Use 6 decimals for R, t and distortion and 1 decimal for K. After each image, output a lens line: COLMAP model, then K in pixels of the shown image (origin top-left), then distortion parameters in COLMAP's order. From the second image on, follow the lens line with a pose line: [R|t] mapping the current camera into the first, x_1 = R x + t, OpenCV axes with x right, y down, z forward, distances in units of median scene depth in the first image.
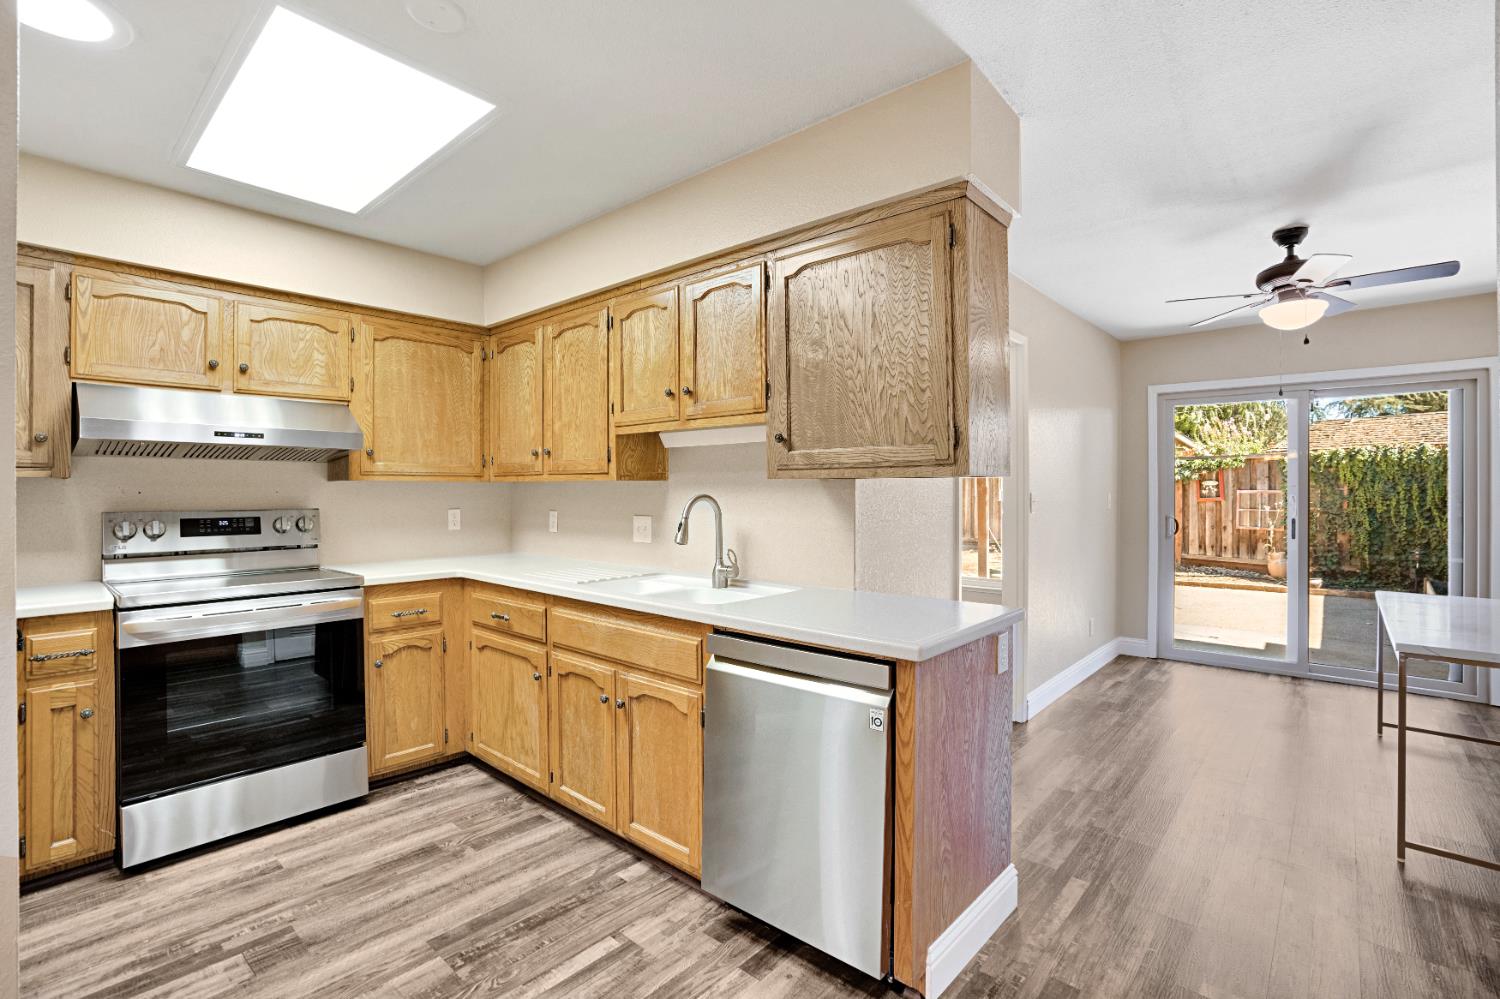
lens RADIAL K [[699.6, 0, 759.7], [0, 699.6, 491.2], [0, 0, 1]] dist [-0.061845, 0.022048]
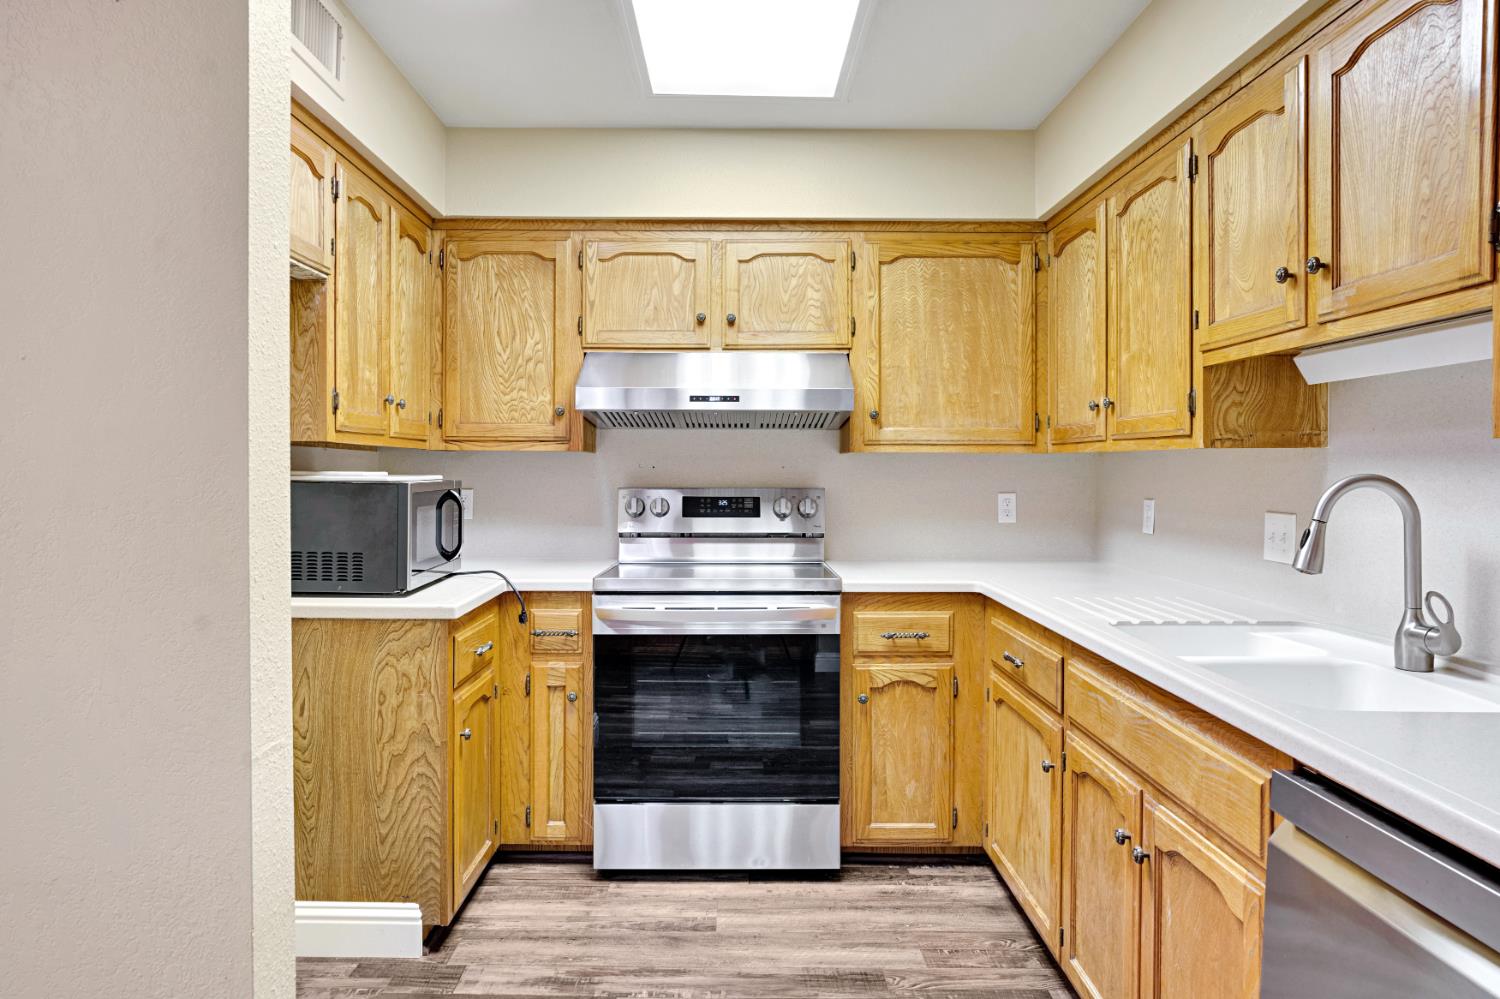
lens RADIAL K [[932.9, 0, 746.1], [0, 932.9, 481.5], [0, 0, 1]] dist [-0.041202, 0.040897]
pose [[0.651053, 0.014522, -0.758893, 0.125051], [-0.004365, 0.999872, 0.015389, 0.001735], [0.759020, -0.006707, 0.651033, 0.251151]]
